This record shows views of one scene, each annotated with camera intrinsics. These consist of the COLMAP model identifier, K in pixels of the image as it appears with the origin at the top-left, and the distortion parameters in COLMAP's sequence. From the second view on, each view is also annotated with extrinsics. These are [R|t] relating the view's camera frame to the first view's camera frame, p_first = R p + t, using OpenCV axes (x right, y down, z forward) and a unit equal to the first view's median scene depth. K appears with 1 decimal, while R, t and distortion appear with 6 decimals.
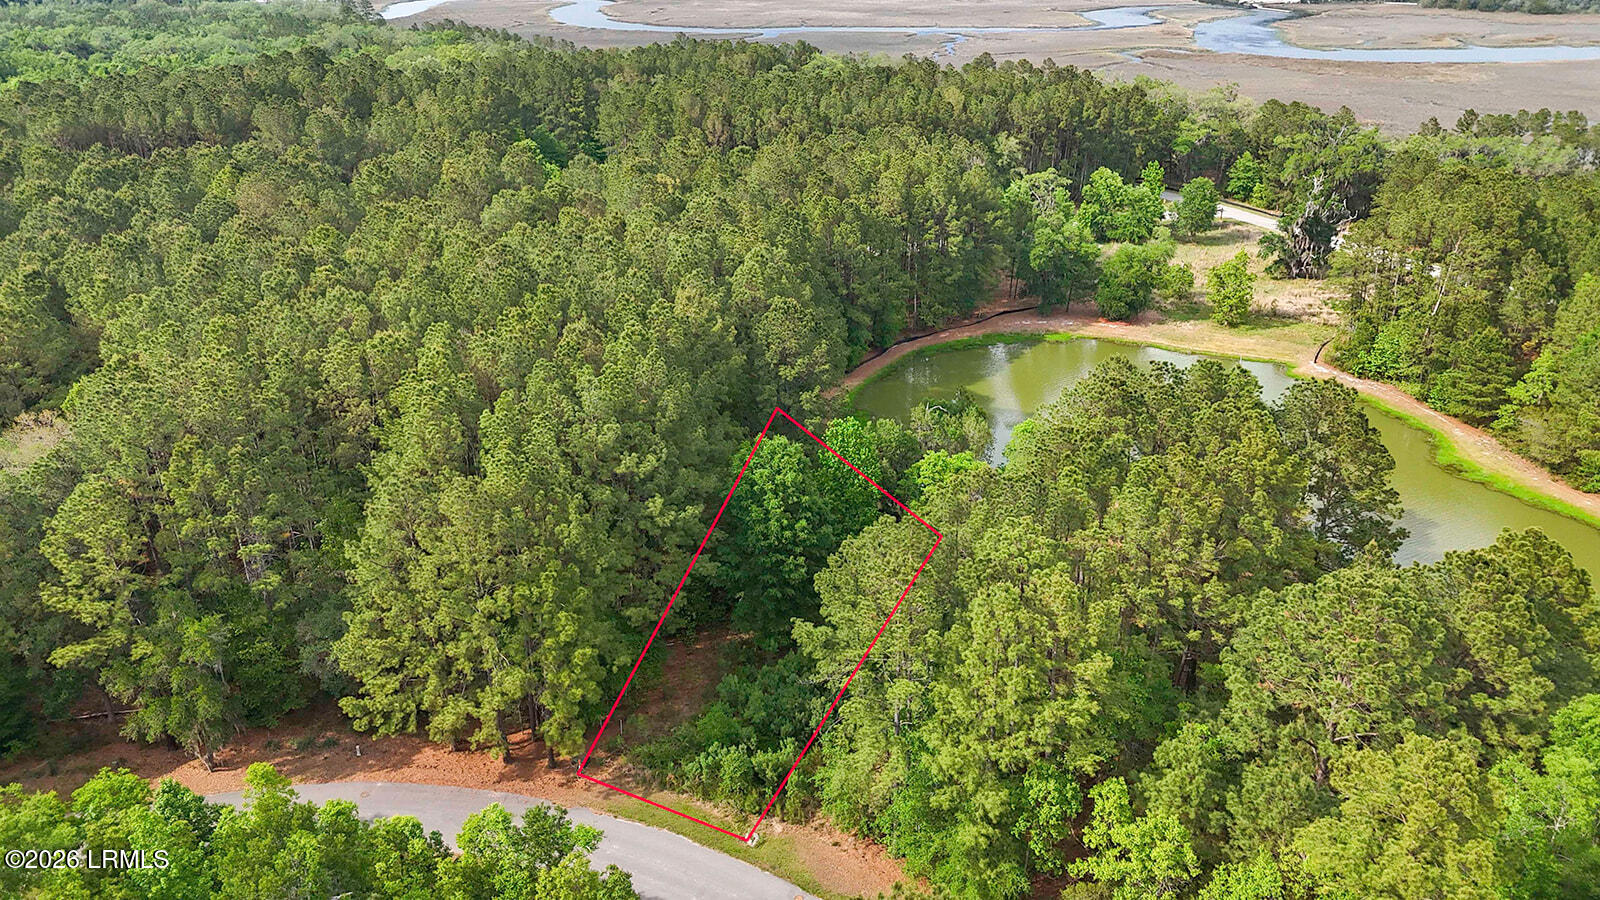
lens RADIAL K [[1166.6, 0, 798.2], [0, 1166.6, 447.3], [0, 0, 1]] dist [0.027513, -0.018396]
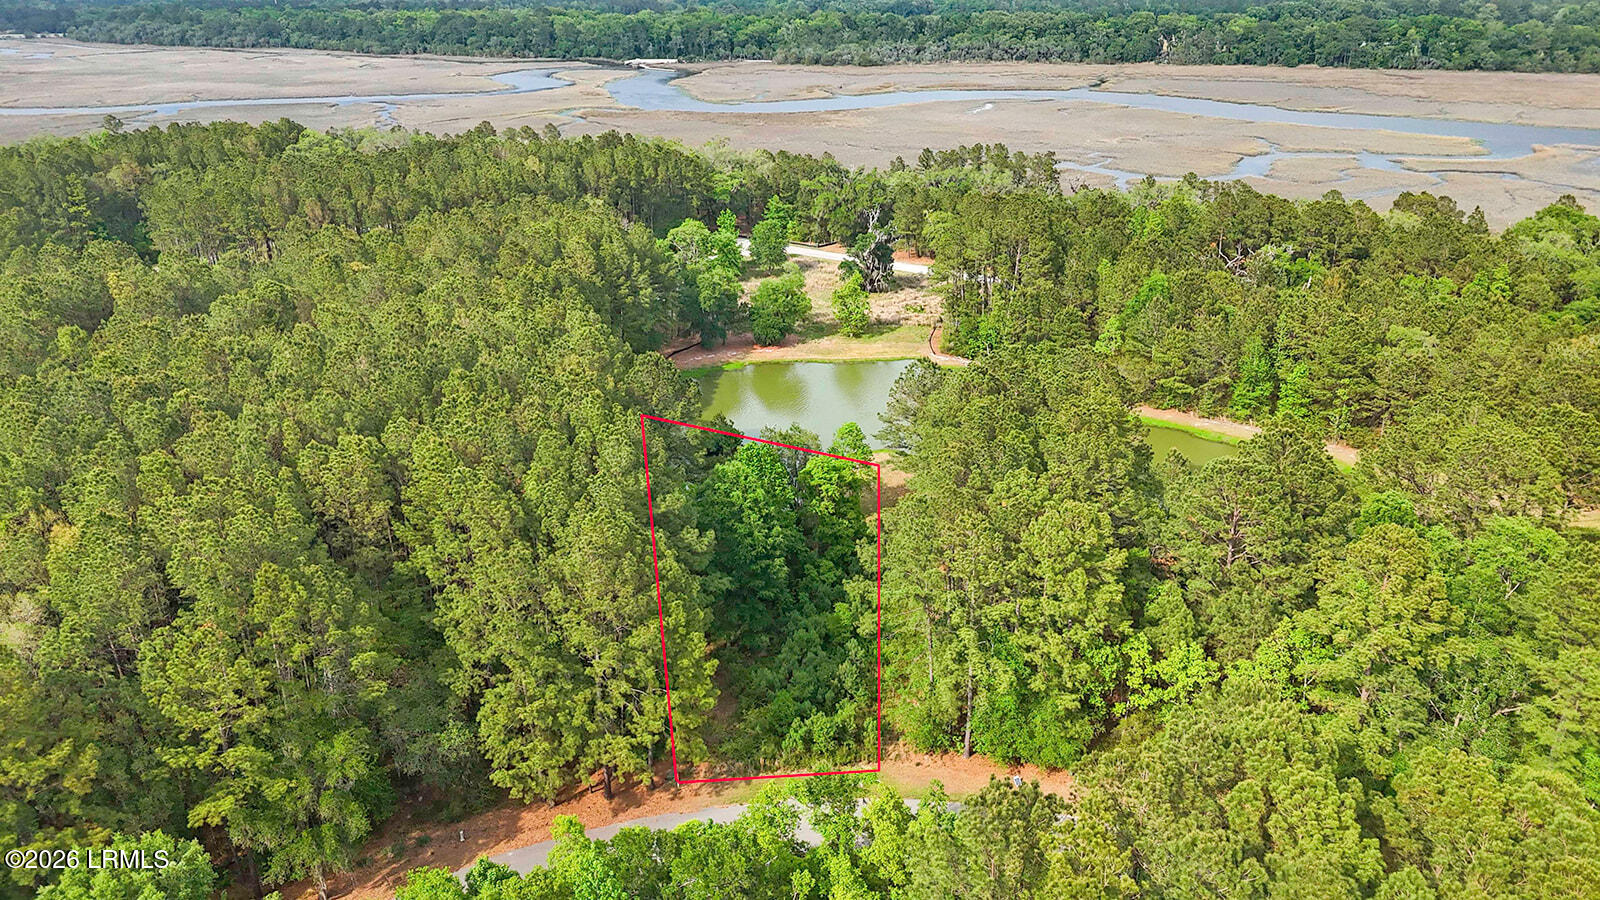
lens RADIAL K [[1166.6, 0, 790.6], [0, 1166.6, 452.8], [0, 0, 1]] dist [0.027513, -0.018396]
pose [[0.874101, -0.181509, 0.450557, -0.245782], [0.200397, 0.979697, 0.005895, -0.007326], [-0.442479, 0.085138, 0.892728, -0.029229]]
